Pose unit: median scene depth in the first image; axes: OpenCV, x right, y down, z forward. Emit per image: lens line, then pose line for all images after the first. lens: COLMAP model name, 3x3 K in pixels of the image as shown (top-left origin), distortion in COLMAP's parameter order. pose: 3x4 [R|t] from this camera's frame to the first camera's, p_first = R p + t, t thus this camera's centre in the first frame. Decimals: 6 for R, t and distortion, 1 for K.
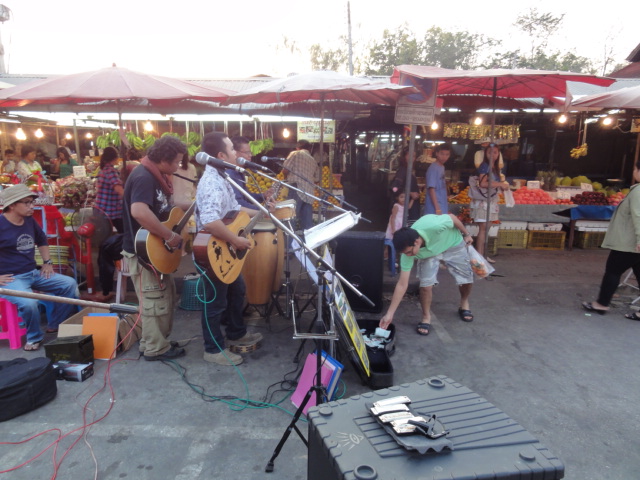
lens RADIAL K [[456.6, 0, 320.0], [0, 456.6, 240.0], [0, 0, 1]] dist [-0.001040, 0.003686]
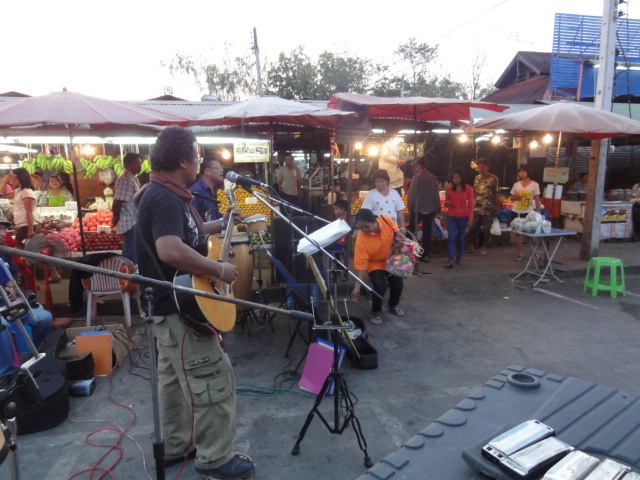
lens RADIAL K [[456.6, 0, 320.0], [0, 456.6, 240.0], [0, 0, 1]] dist [-0.001040, 0.003686]
pose [[0.974604, -0.058015, 0.216289, -0.094978], [0.066689, 0.997227, -0.033016, 0.011529], [-0.213774, 0.046602, 0.975771, -0.057350]]
